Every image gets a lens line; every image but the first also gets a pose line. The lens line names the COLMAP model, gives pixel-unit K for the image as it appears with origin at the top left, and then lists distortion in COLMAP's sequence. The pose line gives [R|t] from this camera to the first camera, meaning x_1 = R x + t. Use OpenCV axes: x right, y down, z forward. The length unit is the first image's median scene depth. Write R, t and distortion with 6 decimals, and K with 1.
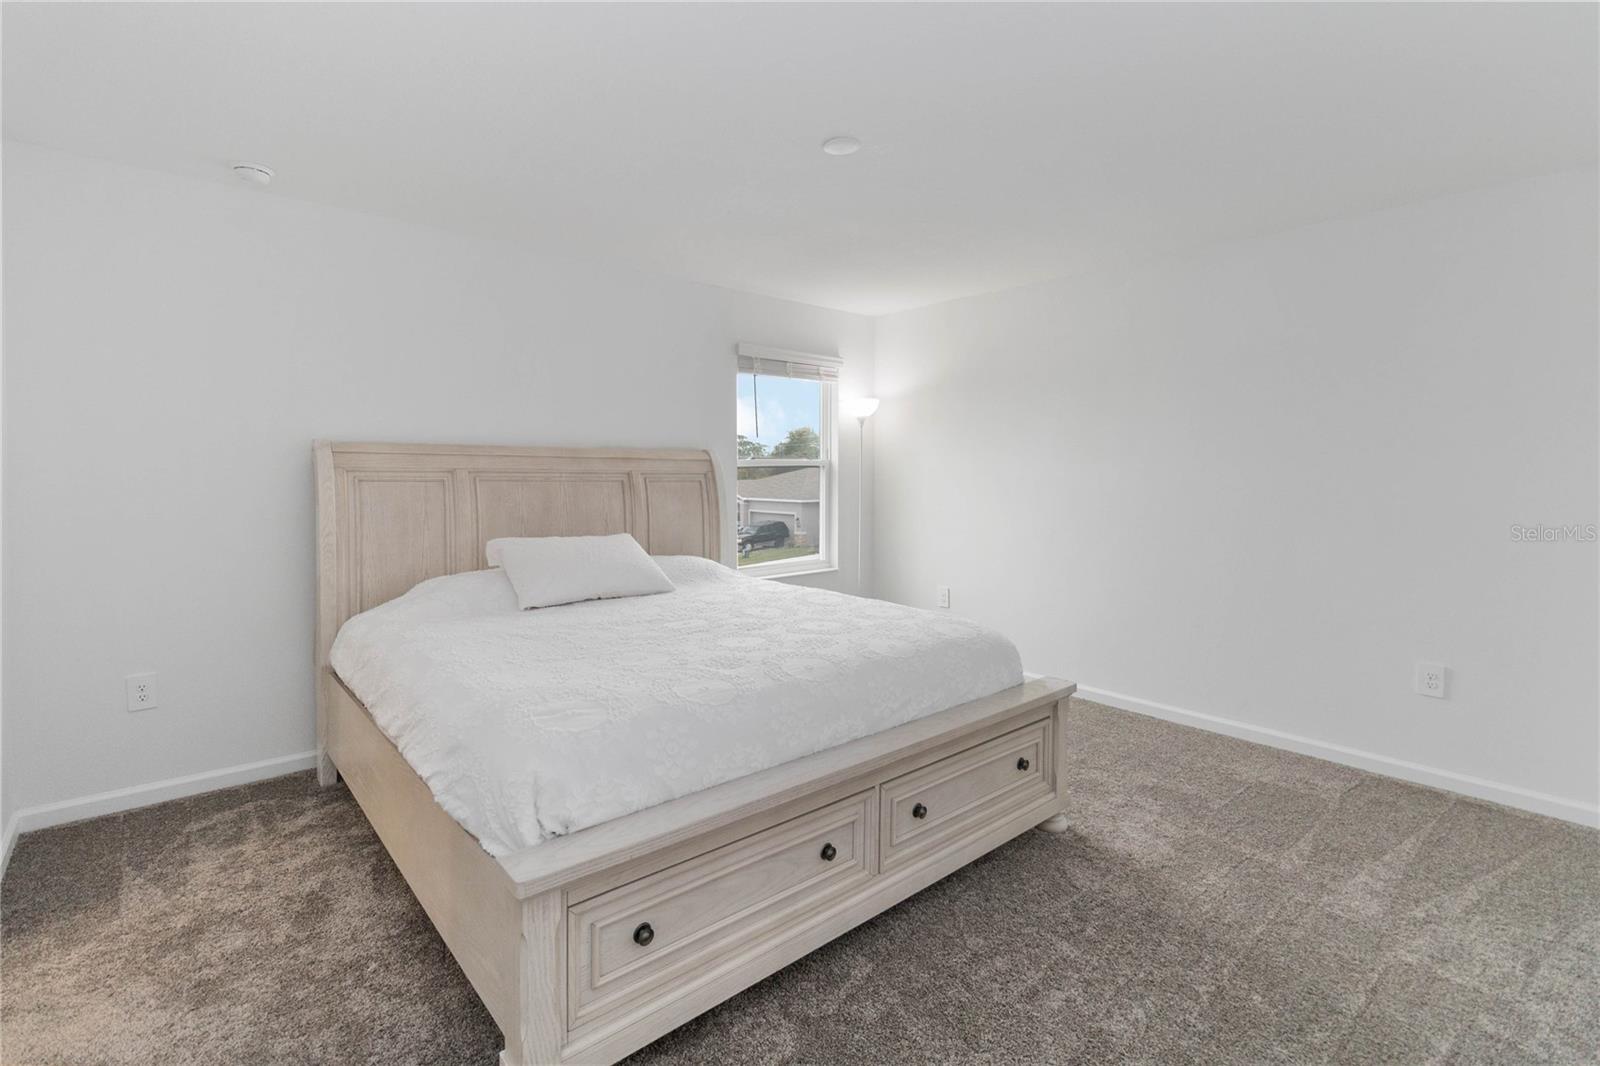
lens RADIAL K [[752.1, 0, 793.7], [0, 752.1, 477.3], [0, 0, 1]] dist [-0.001046, -0.000215]
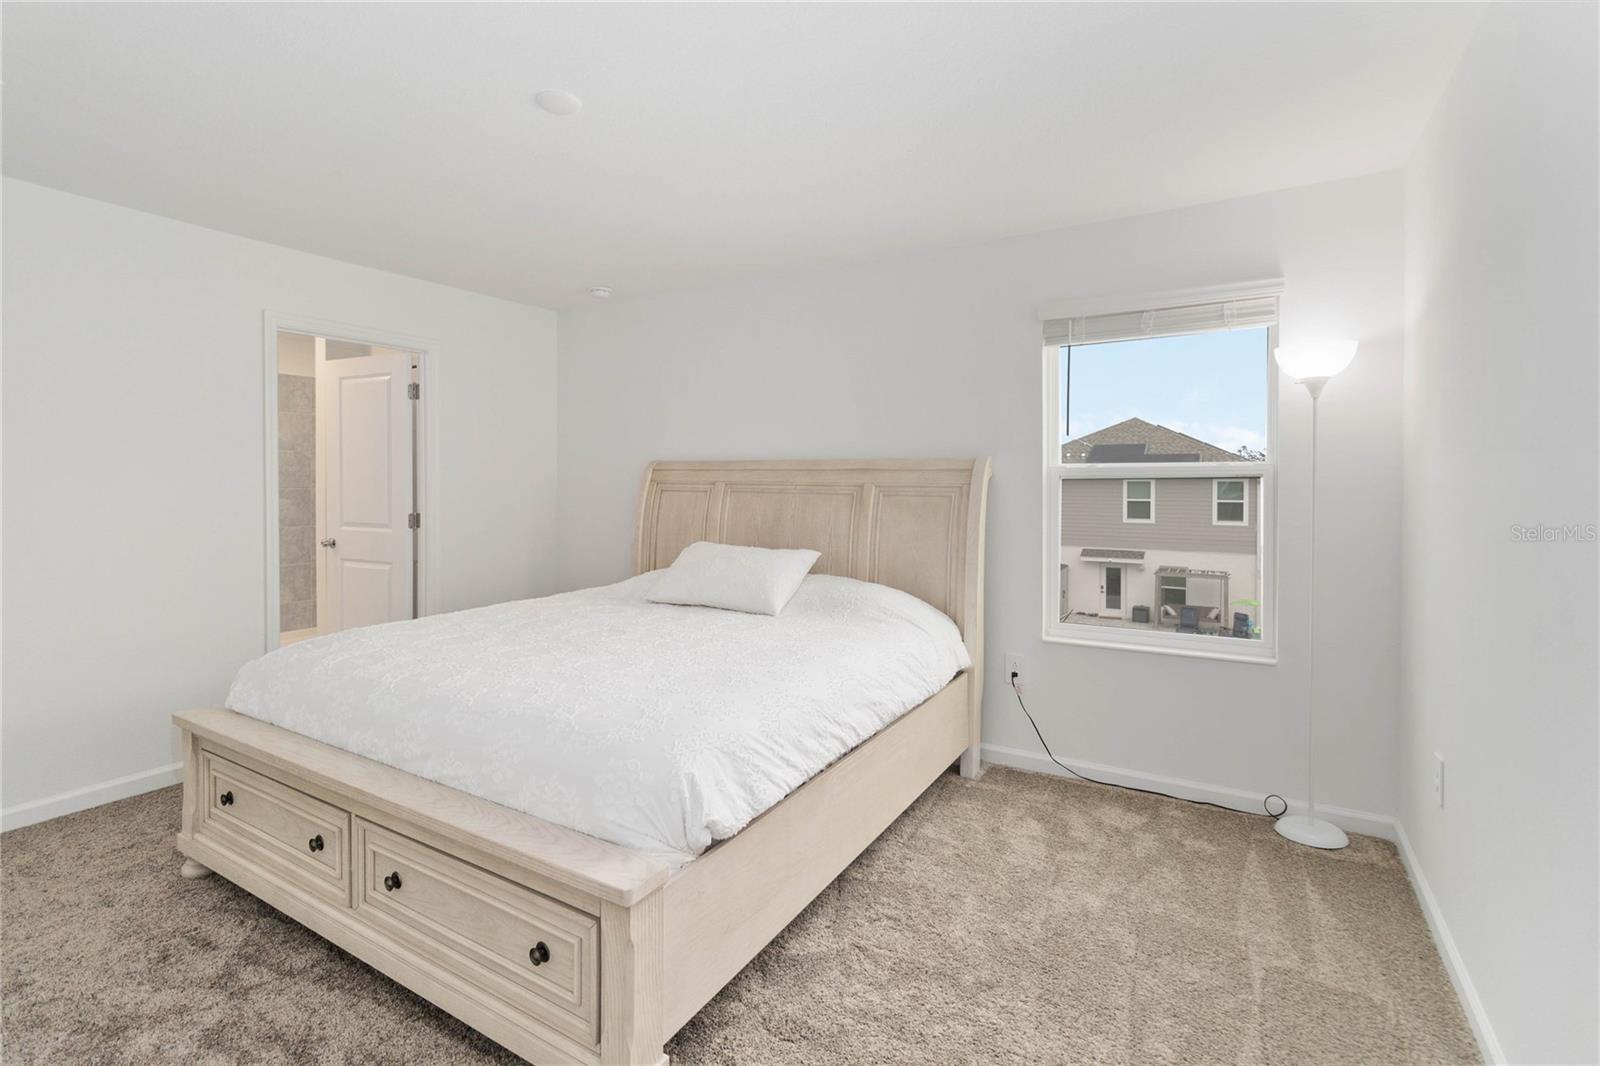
lens RADIAL K [[752.1, 0, 793.7], [0, 752.1, 477.3], [0, 0, 1]] dist [-0.001046, -0.000215]
pose [[0.297881, -0.008612, -0.954564, 0.787071], [-0.010038, 0.999876, -0.012153, -0.004996], [0.954550, 0.013202, 0.297758, 0.827210]]
